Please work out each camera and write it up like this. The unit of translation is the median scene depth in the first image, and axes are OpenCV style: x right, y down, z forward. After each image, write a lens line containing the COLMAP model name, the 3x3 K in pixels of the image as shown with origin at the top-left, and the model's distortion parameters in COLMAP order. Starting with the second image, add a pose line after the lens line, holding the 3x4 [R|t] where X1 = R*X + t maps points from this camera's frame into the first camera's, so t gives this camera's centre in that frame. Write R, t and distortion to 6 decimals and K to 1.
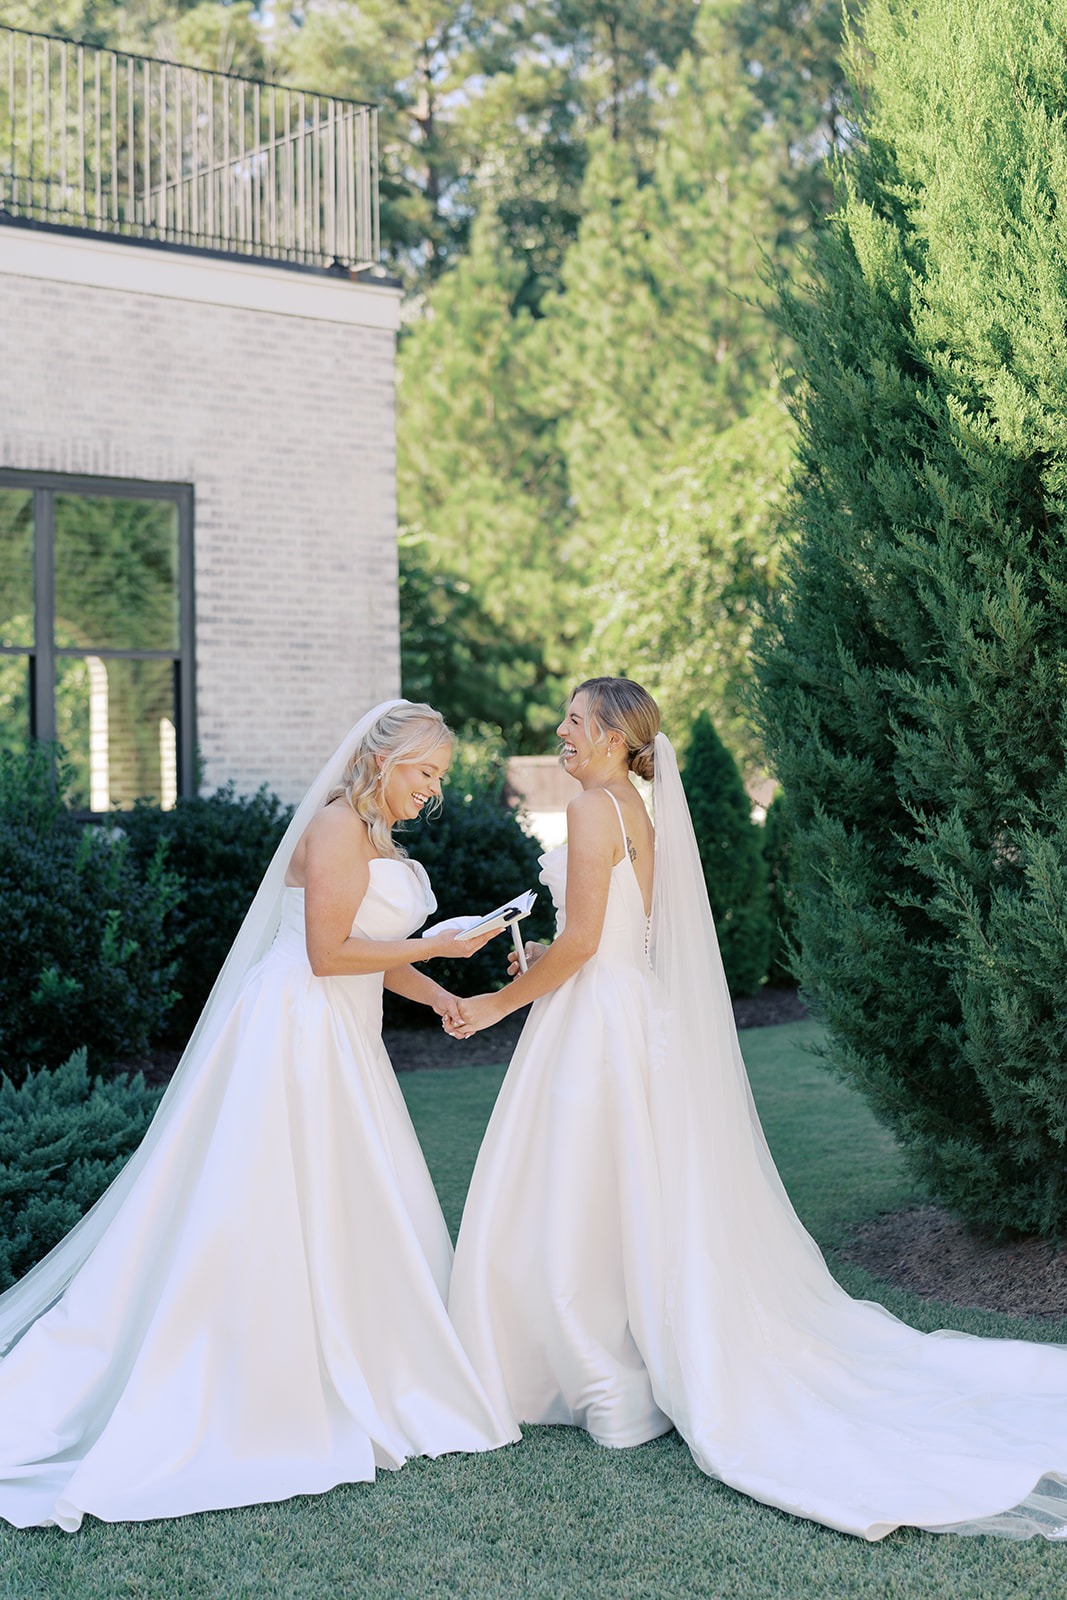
lens RADIAL K [[2606.7, 0, 533.5], [0, 2606.7, 800.0], [0, 0, 1]] dist [-0.020740, -0.034553]
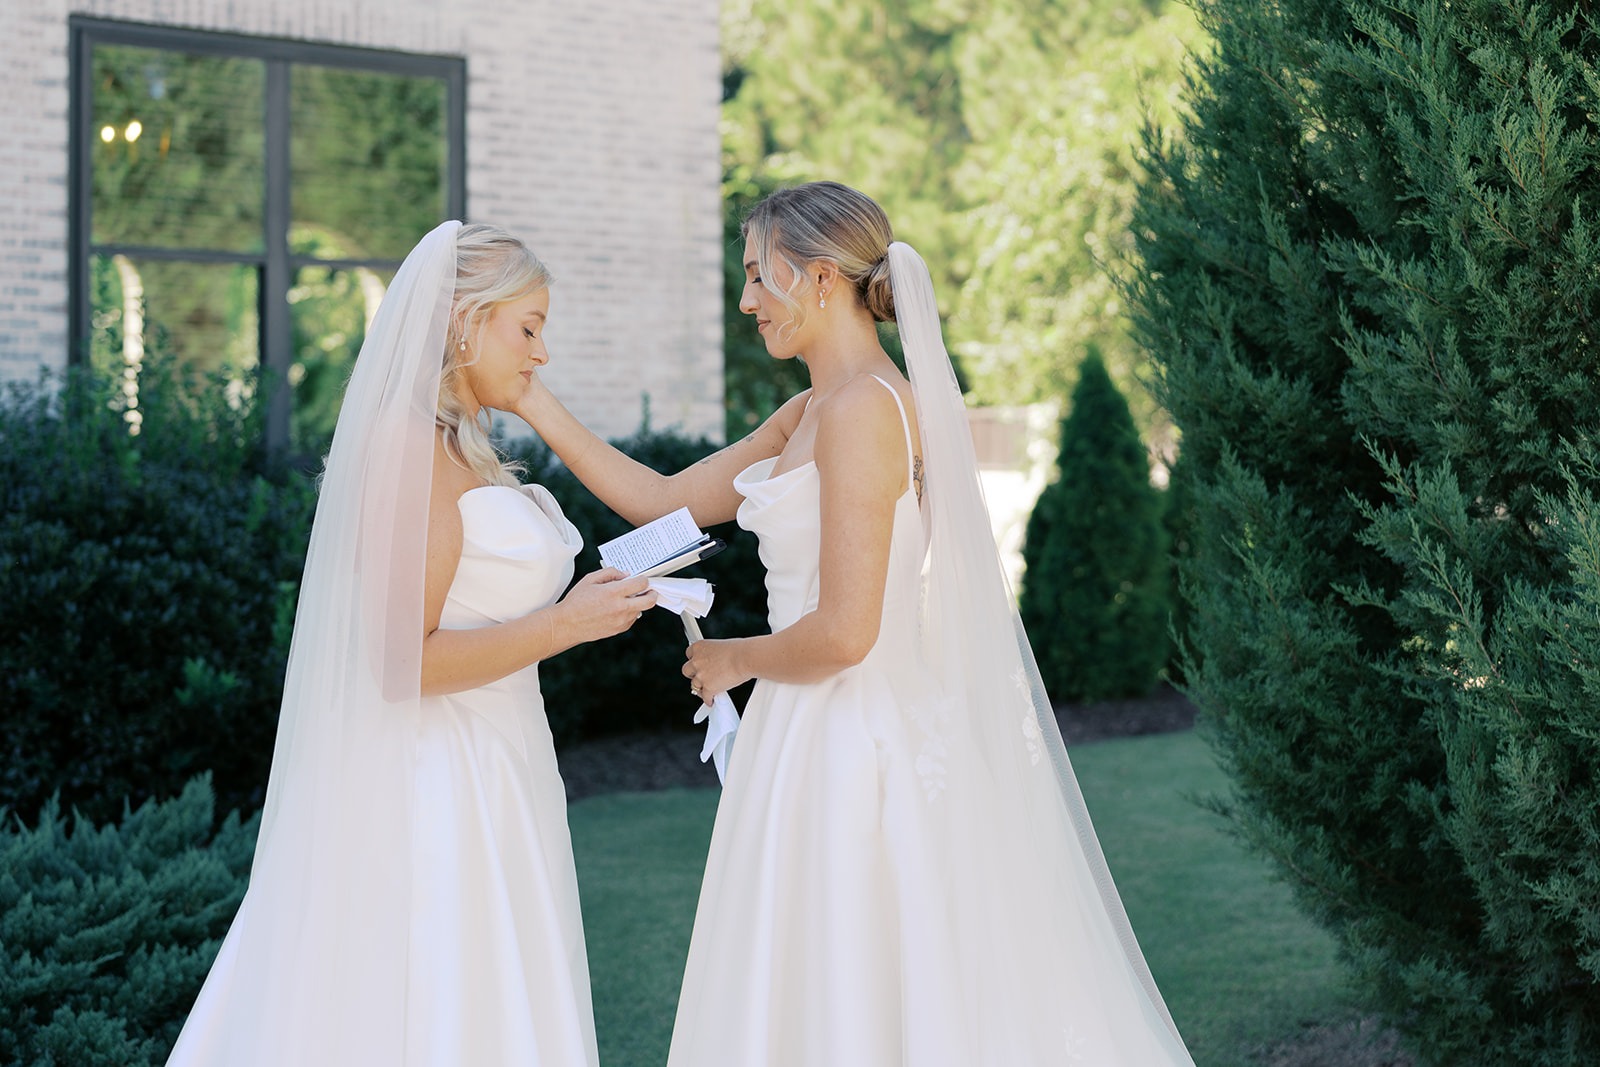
lens RADIAL K [[2606.7, 0, 800.0], [0, 2606.7, 533.5], [0, 0, 1]] dist [-0.020740, -0.034553]
pose [[0.998204, 0.014005, -0.058252, 0.024020], [-0.012496, 0.999579, 0.026183, 0.004925], [0.058594, -0.025408, 0.997958, 0.200174]]
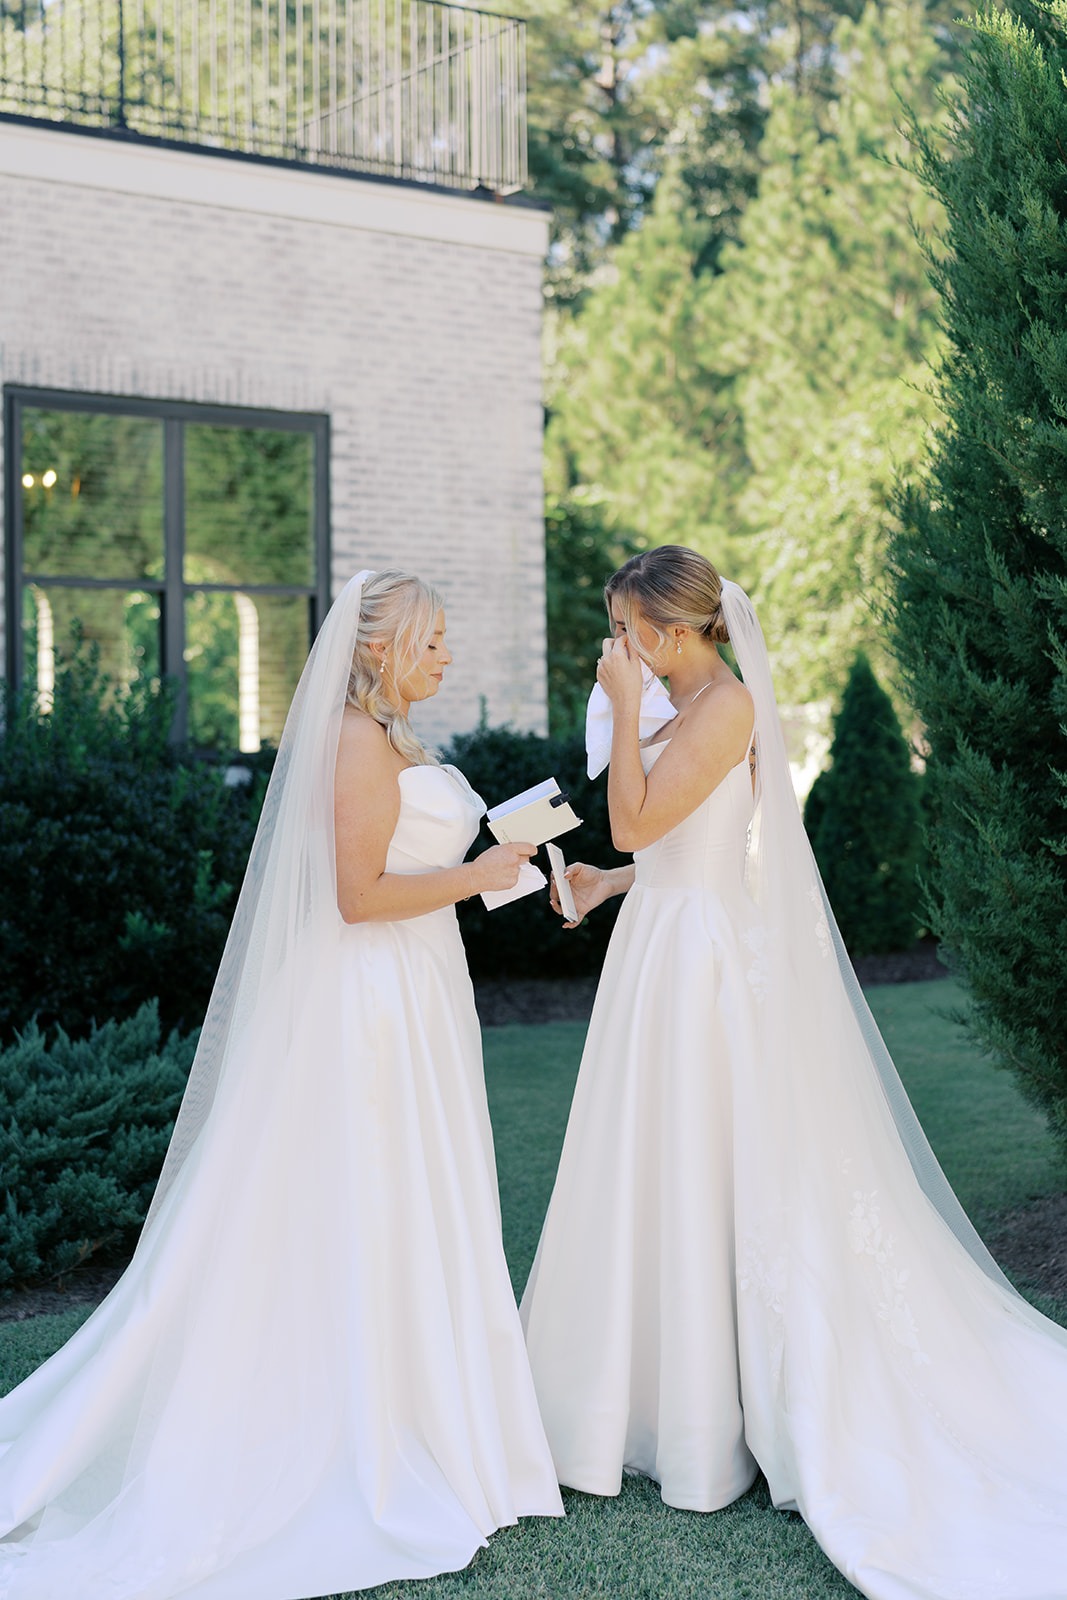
lens RADIAL K [[2417.2, 0, 486.5], [0, 2417.2, 805.4], [0, 0, 1]] dist [0.007308, 0.141523]
pose [[0.994764, 0.009151, -0.101792, 0.021164], [-0.007240, 0.999791, 0.019131, 0.006654], [0.101946, -0.018294, 0.994622, 0.114678]]
